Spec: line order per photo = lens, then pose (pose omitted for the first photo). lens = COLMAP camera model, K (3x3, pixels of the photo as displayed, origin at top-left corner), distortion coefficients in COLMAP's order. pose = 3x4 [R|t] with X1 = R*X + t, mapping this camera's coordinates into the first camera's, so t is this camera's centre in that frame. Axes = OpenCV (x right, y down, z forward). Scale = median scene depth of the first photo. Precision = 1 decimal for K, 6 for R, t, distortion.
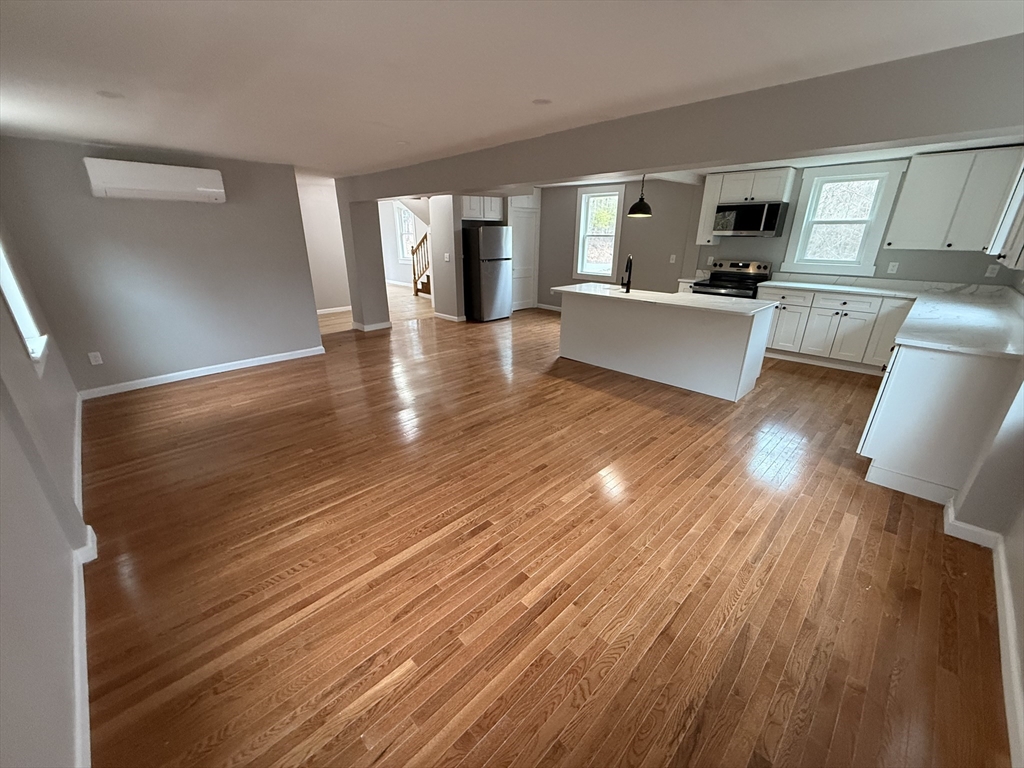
lens RADIAL K [[406.0, 0, 507.6], [0, 406.0, 386.7], [0, 0, 1]] dist [0.000646, 0.000029]
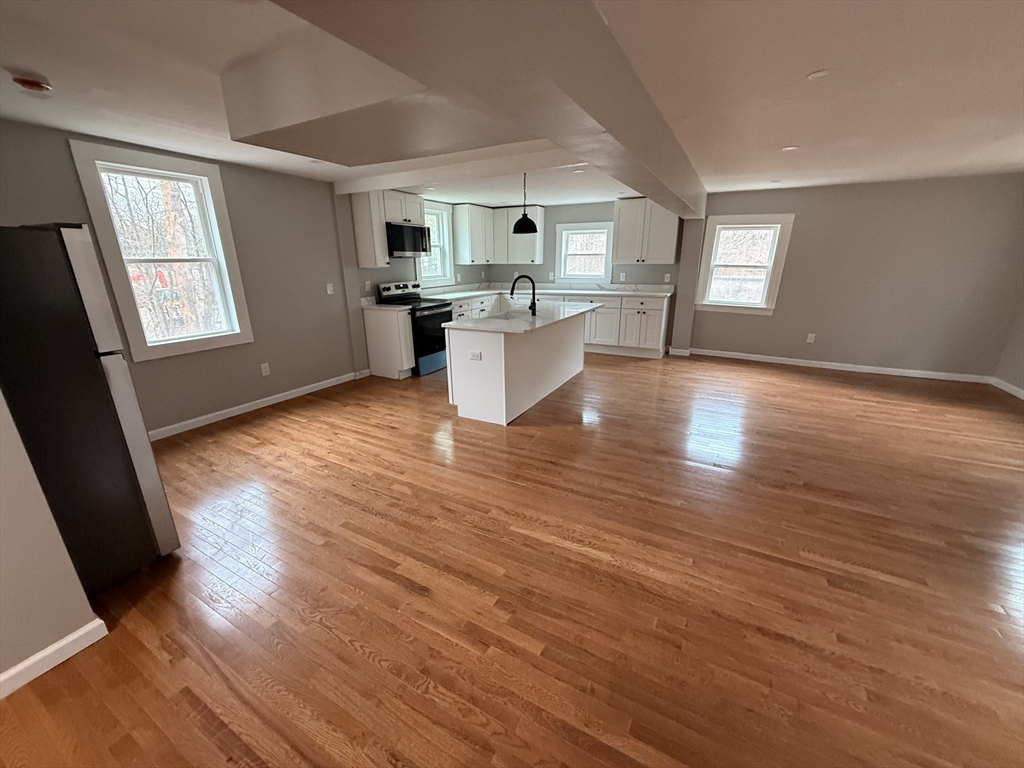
lens RADIAL K [[406.0, 0, 507.6], [0, 406.0, 386.7], [0, 0, 1]] dist [0.000646, 0.000029]
pose [[-0.284609, -0.290344, 0.913618, -0.539763], [0.348837, 0.856329, 0.380806, -0.435056], [-0.892923, 0.427084, -0.142436, 1.174023]]
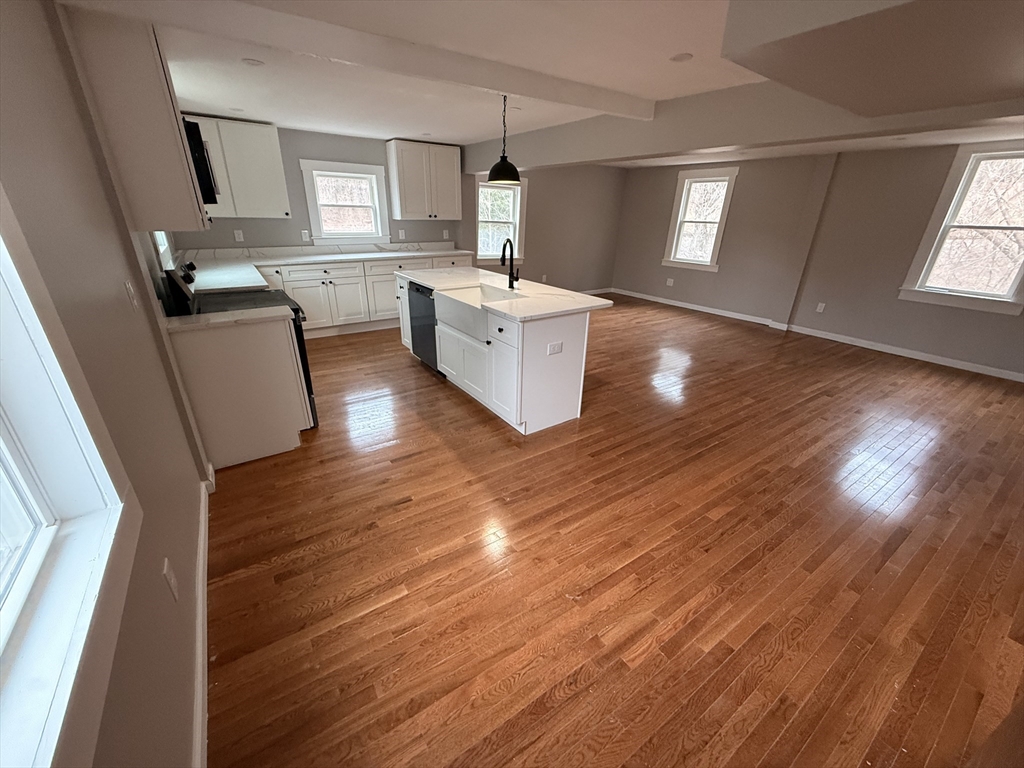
lens RADIAL K [[406.0, 0, 507.6], [0, 406.0, 386.7], [0, 0, 1]] dist [0.000646, 0.000029]
pose [[-0.983659, -0.094076, 0.153506, 0.156999], [0.039594, 0.718713, 0.694178, -0.585790], [-0.175632, 0.688913, -0.703244, 1.555887]]
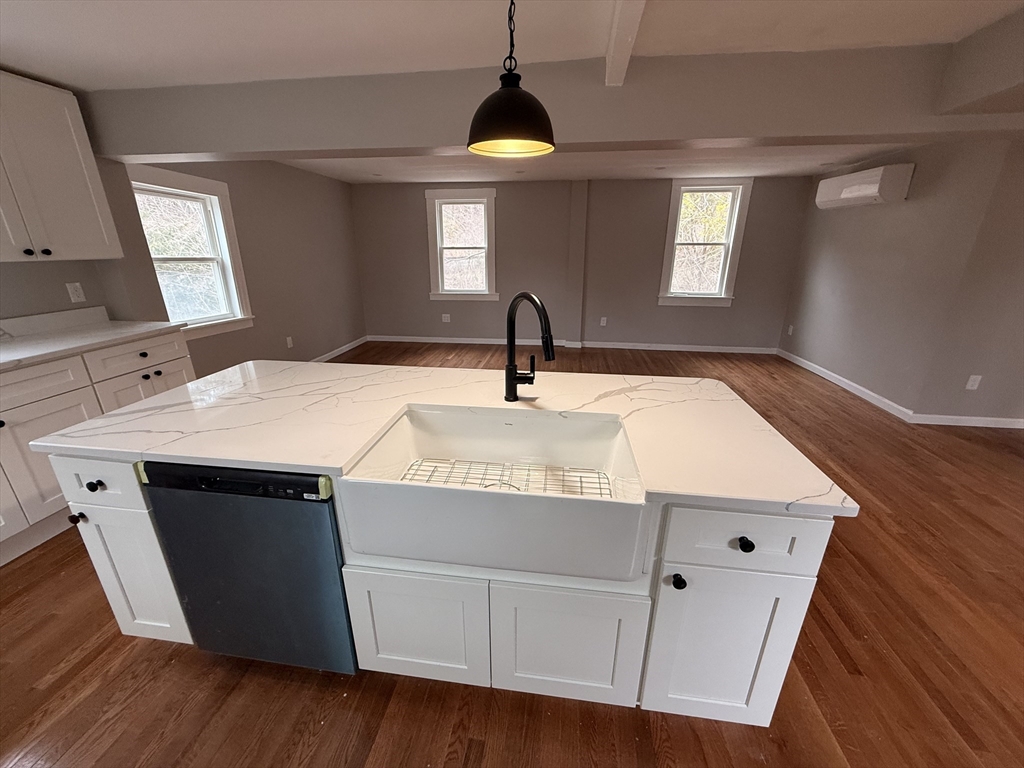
lens RADIAL K [[406.0, 0, 507.6], [0, 406.0, 386.7], [0, 0, 1]] dist [0.000646, 0.000029]
pose [[-0.793831, 0.199125, -0.574615, 0.454688], [-0.216994, 0.789931, 0.573517, -0.402216], [0.568108, 0.579964, -0.583863, 1.110852]]
